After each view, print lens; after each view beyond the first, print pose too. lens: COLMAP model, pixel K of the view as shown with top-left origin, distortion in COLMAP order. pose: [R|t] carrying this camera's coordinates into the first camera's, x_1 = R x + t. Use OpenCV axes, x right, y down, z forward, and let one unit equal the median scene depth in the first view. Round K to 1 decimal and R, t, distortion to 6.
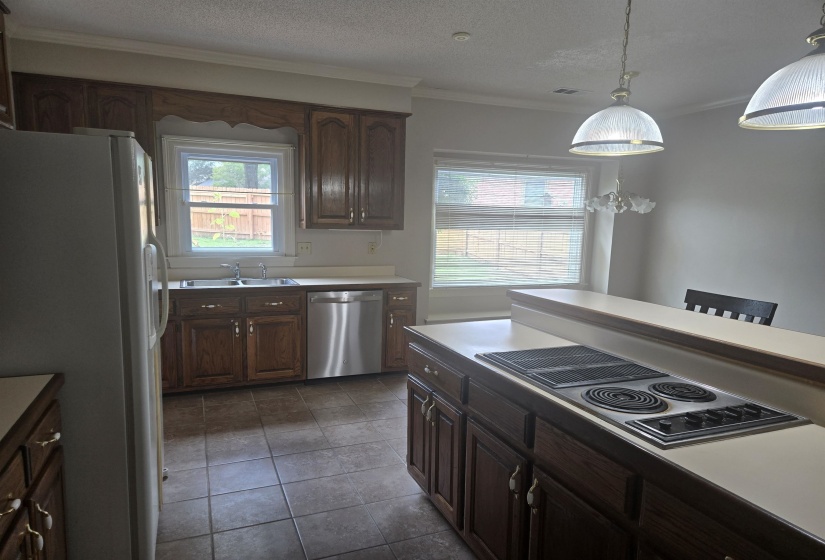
lens RADIAL K [[544.2, 0, 415.4], [0, 544.2, 293.6], [0, 0, 1]] dist [0.085227, -0.082498]
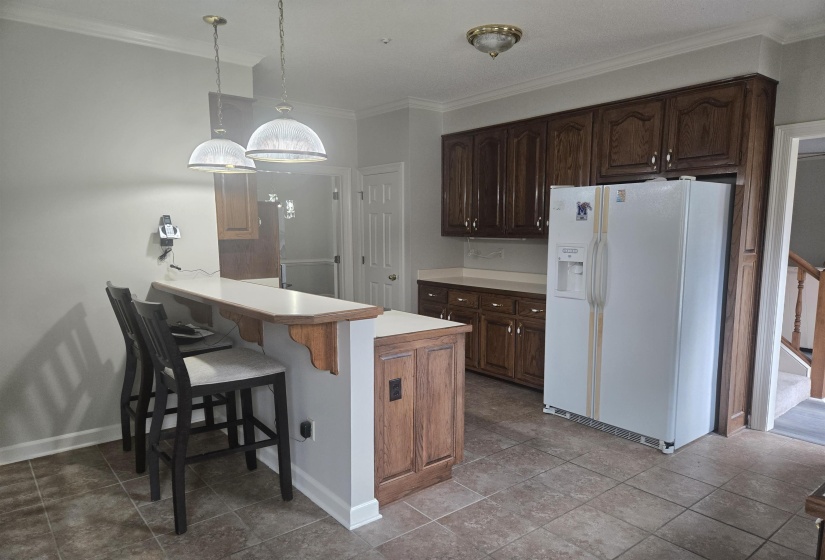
lens RADIAL K [[544.2, 0, 415.4], [0, 544.2, 293.6], [0, 0, 1]] dist [0.085227, -0.082498]
pose [[-0.953380, 0.015364, -0.301381, 0.240326], [-0.063572, 0.966066, 0.250350, -0.153818], [0.295001, 0.257838, -0.920051, 1.153052]]
